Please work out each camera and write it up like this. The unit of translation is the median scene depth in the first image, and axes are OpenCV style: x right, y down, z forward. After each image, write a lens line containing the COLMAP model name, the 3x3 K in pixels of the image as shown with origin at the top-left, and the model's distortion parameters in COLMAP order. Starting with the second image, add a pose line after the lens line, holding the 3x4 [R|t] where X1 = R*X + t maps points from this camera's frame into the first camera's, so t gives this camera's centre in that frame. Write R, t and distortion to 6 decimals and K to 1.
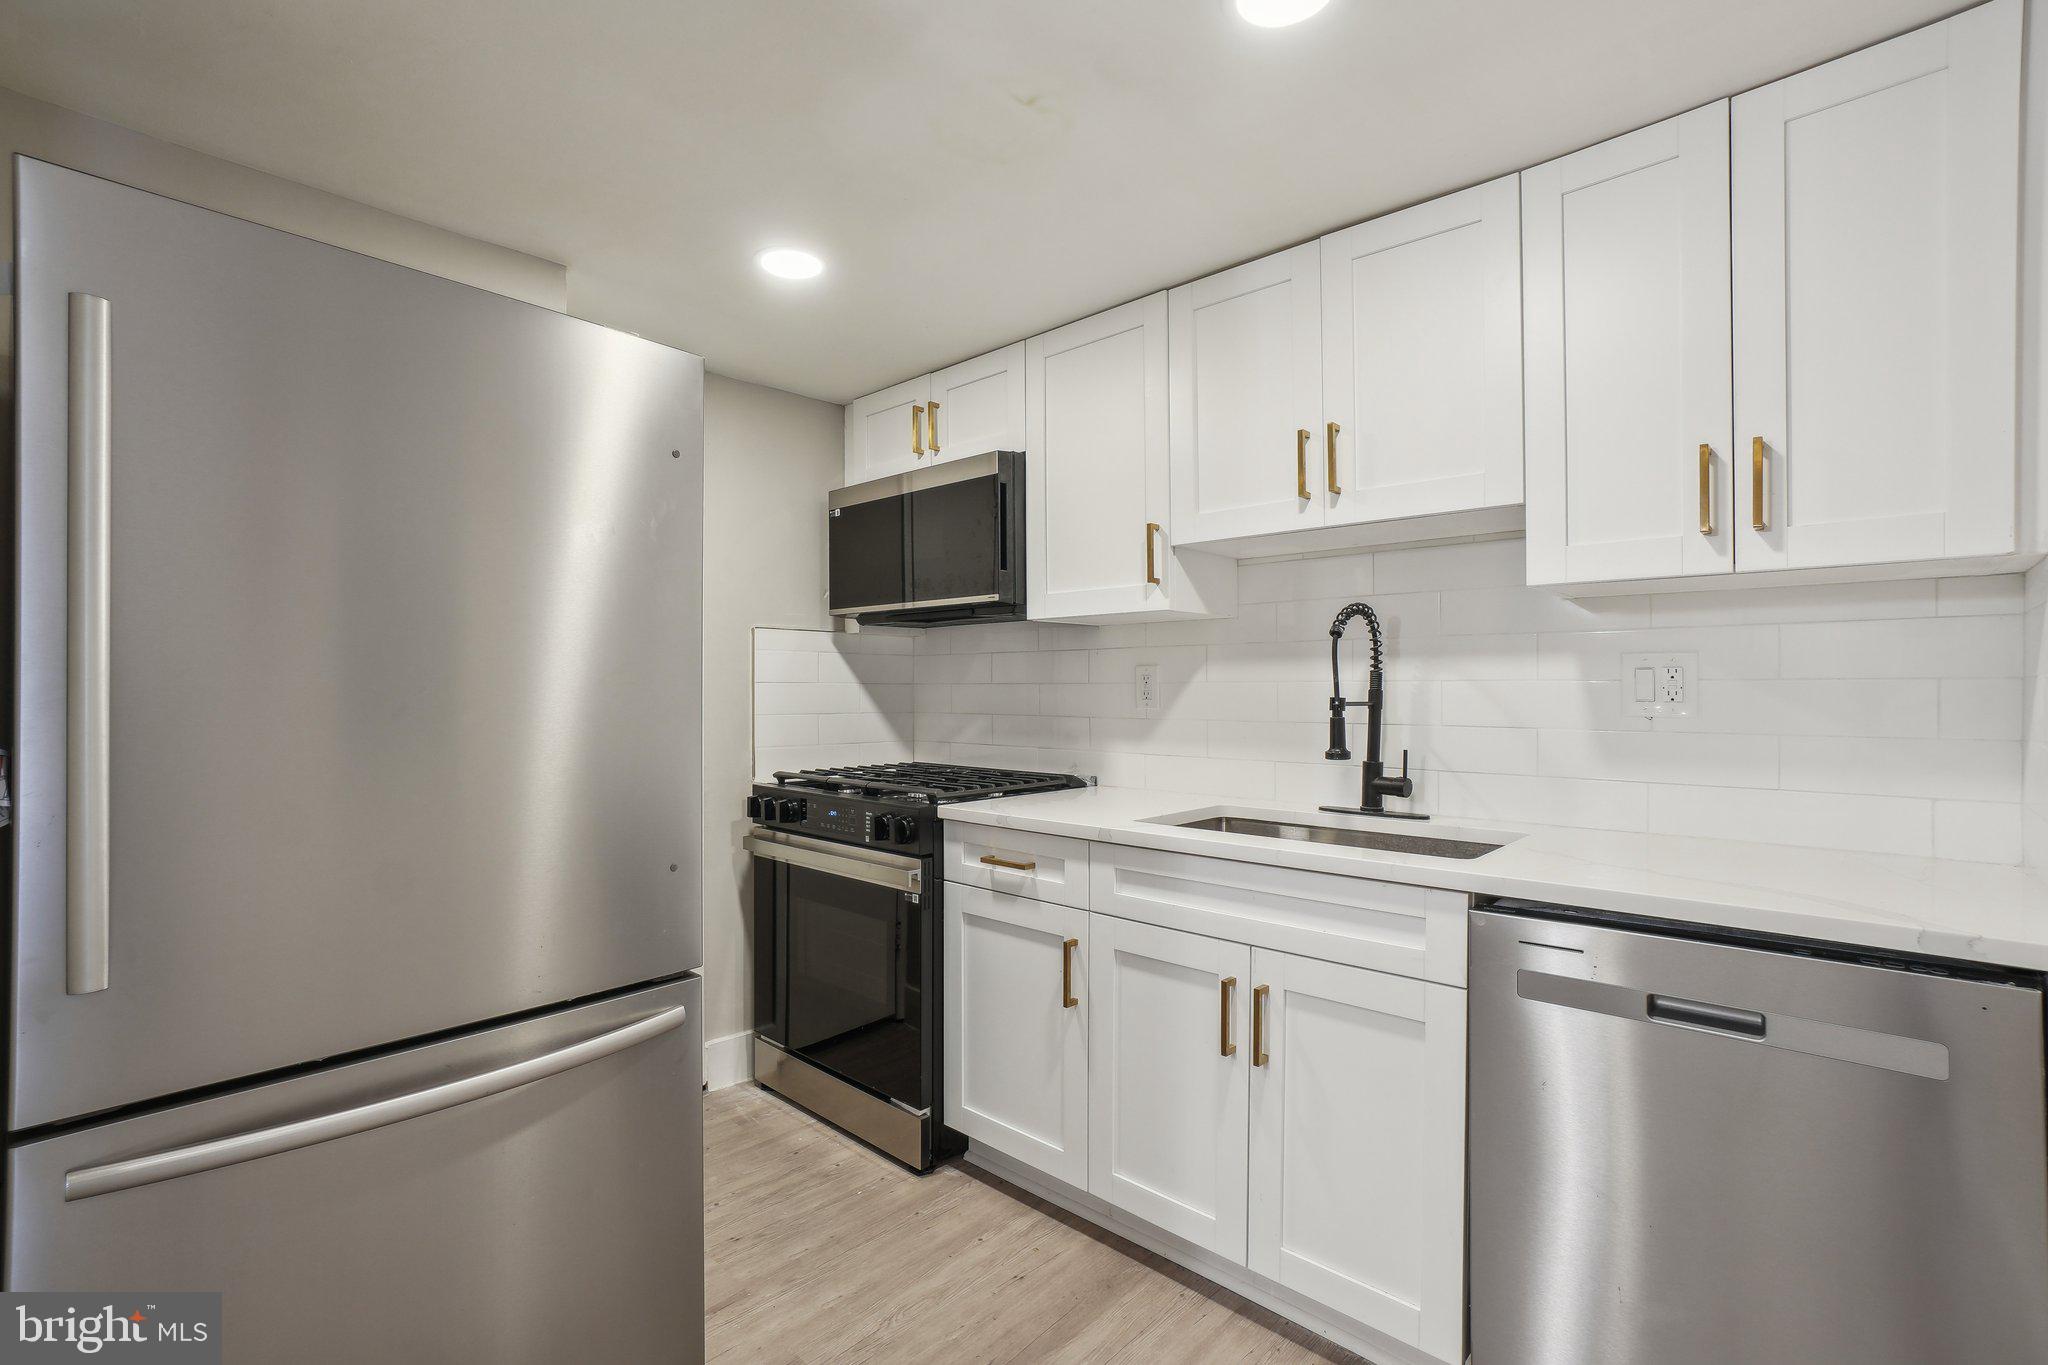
lens RADIAL K [[927.1, 0, 1012.5], [0, 927.1, 680.3], [0, 0, 1]] dist [-0.052037, 0.024080]
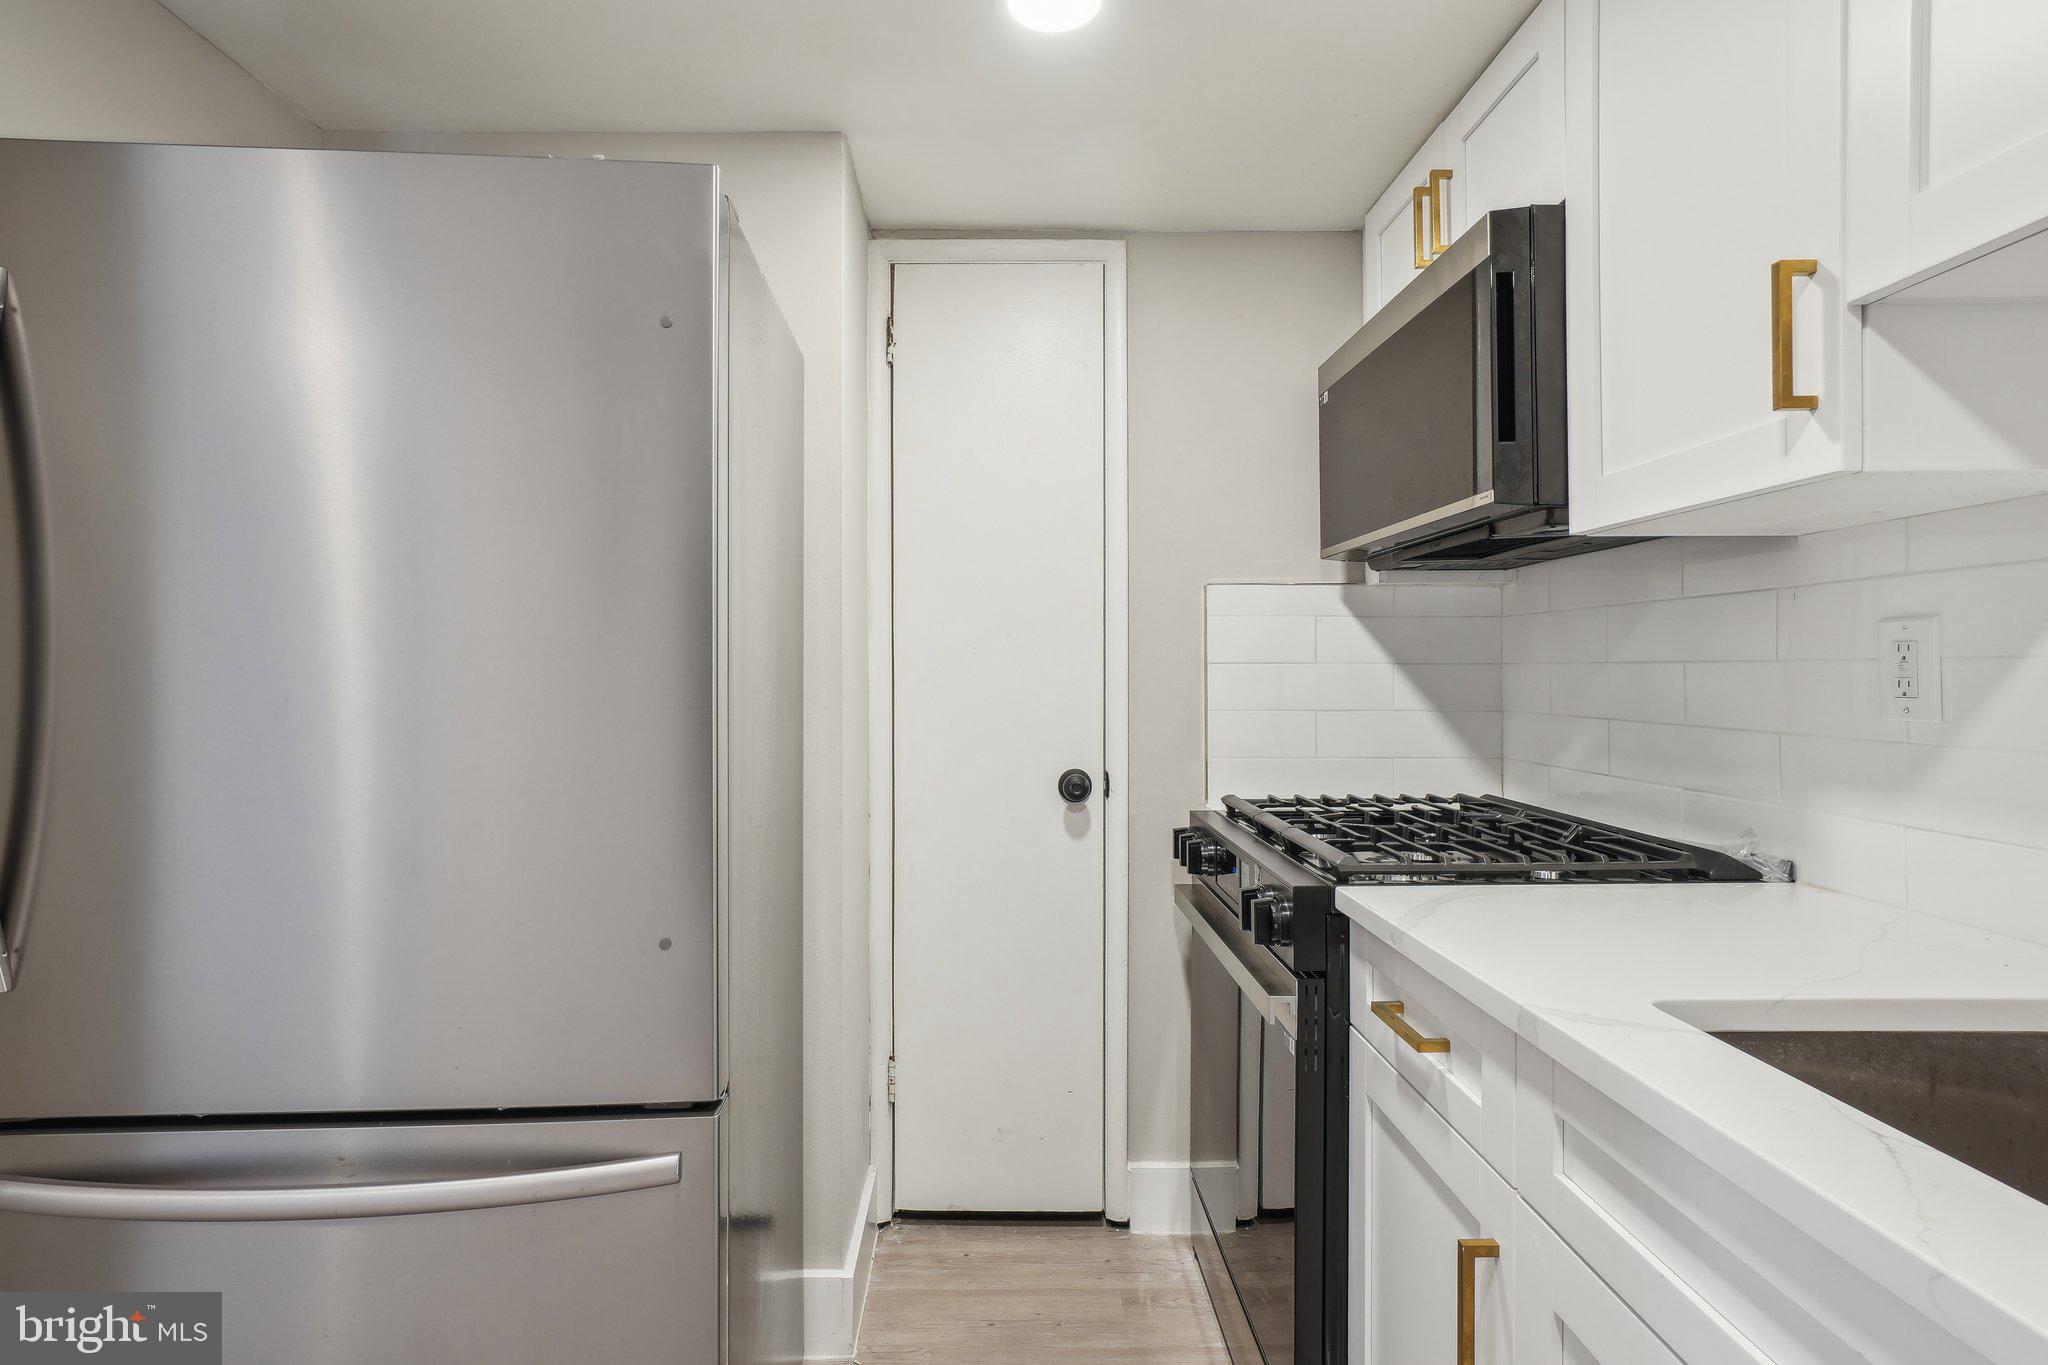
lens RADIAL K [[1056.7, 0, 1019.8], [0, 1056.7, 670.8], [0, 0, 1]] dist [-0.007303, 0.001721]
pose [[0.701170, -0.000476, -0.712994, 0.237481], [0.007179, 0.999954, 0.006392, 0.002565], [0.712958, -0.009601, 0.701141, 0.433296]]
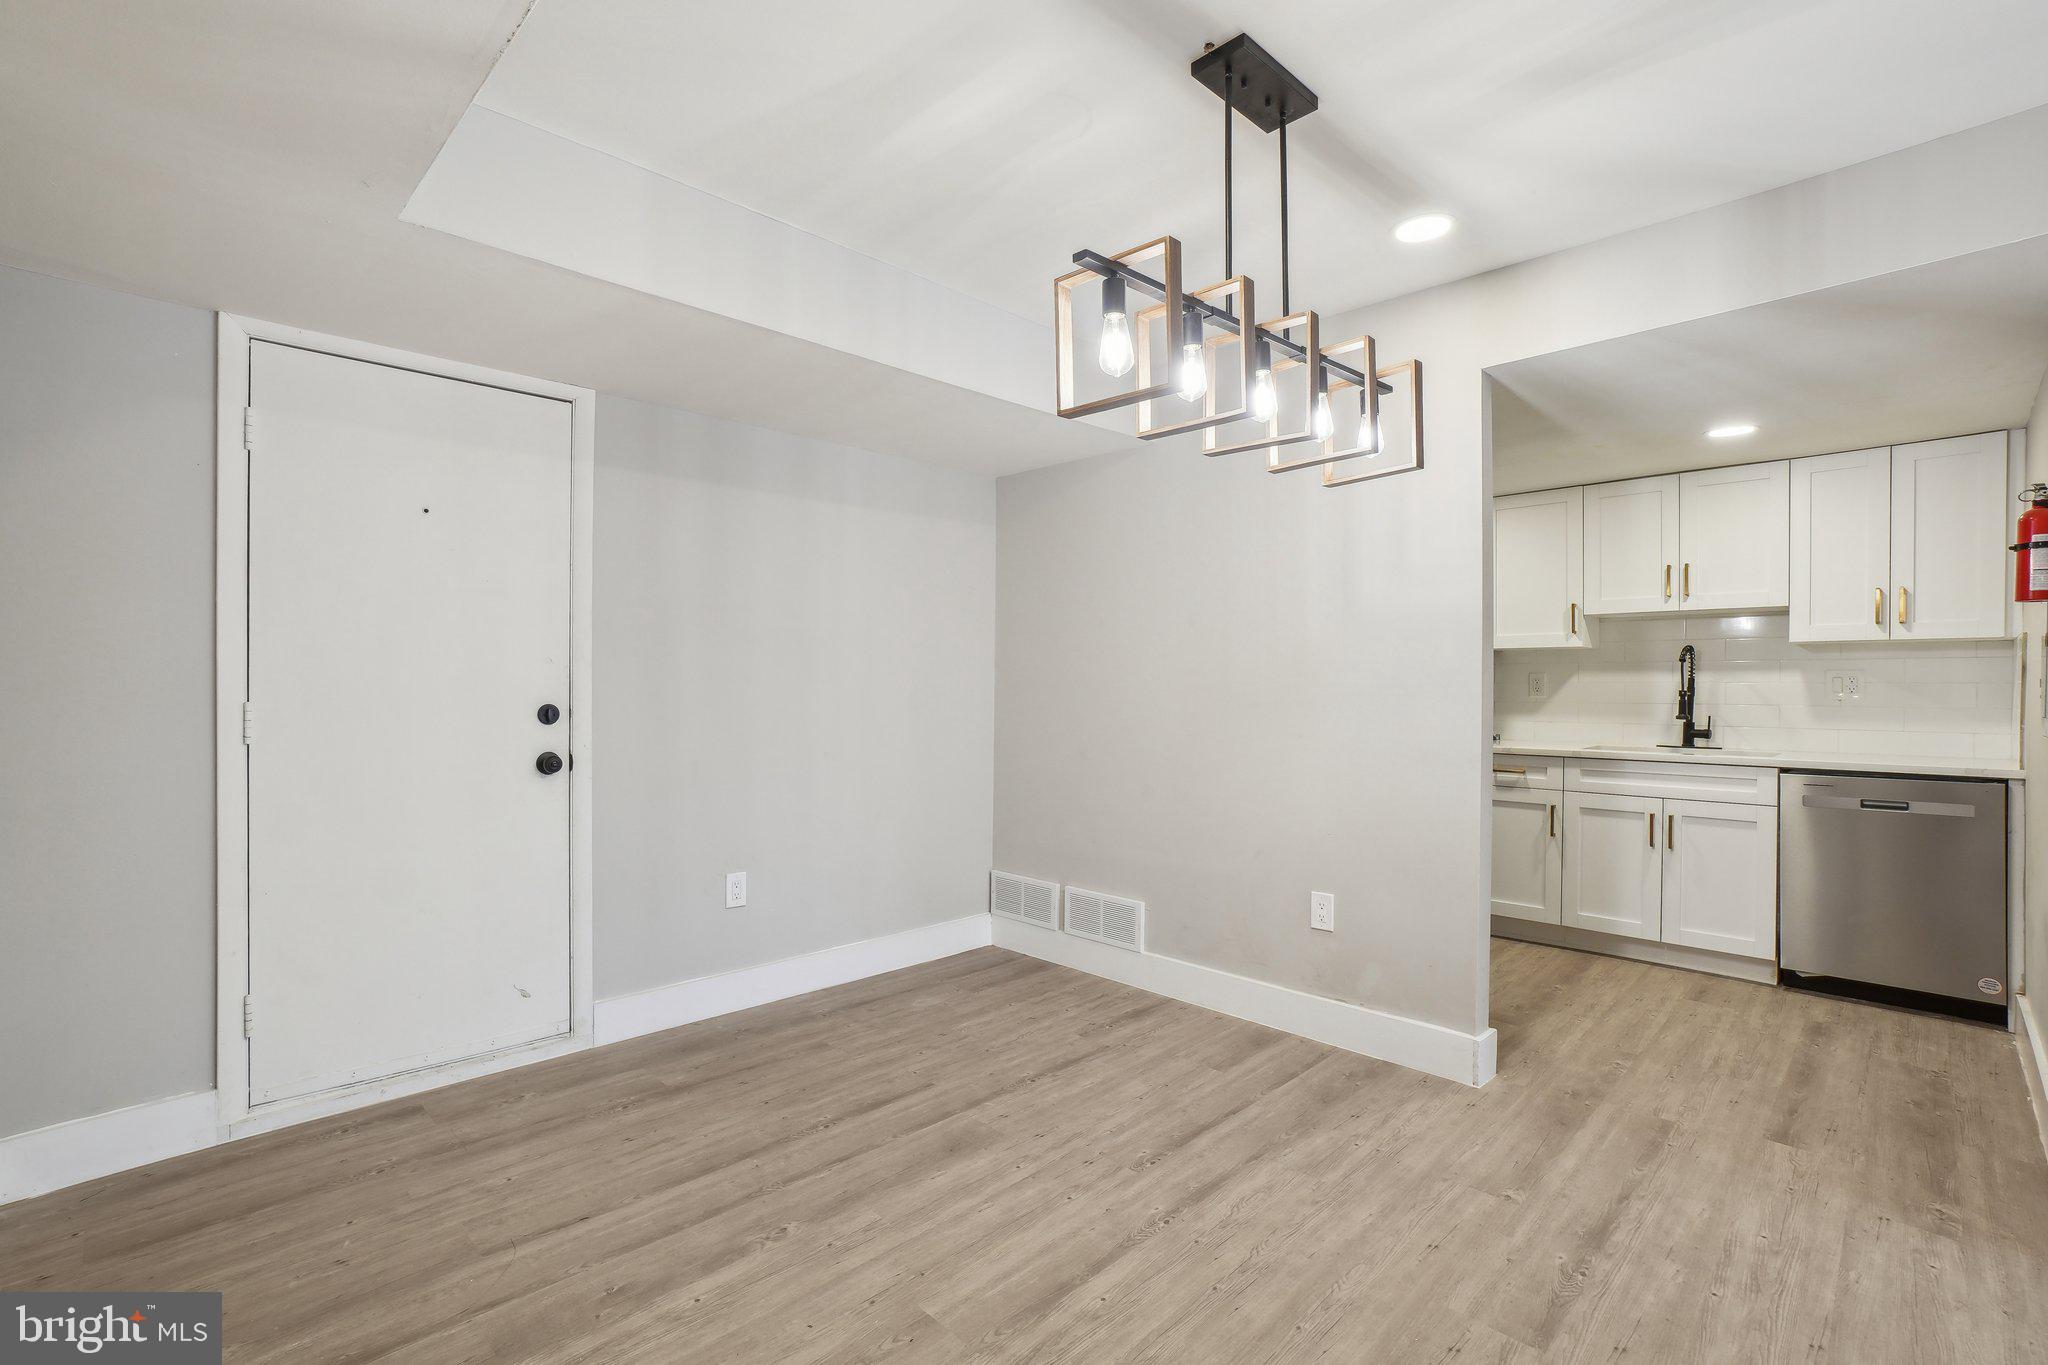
lens RADIAL K [[926.5, 0, 1005.7], [0, 926.5, 692.4], [0, 0, 1]] dist [-0.056095, 0.025922]
pose [[0.999331, -0.000563, -0.036562, -0.988830], [0.001324, 0.999783, 0.020778, -0.019510], [0.036542, -0.020812, 0.999115, -0.999352]]
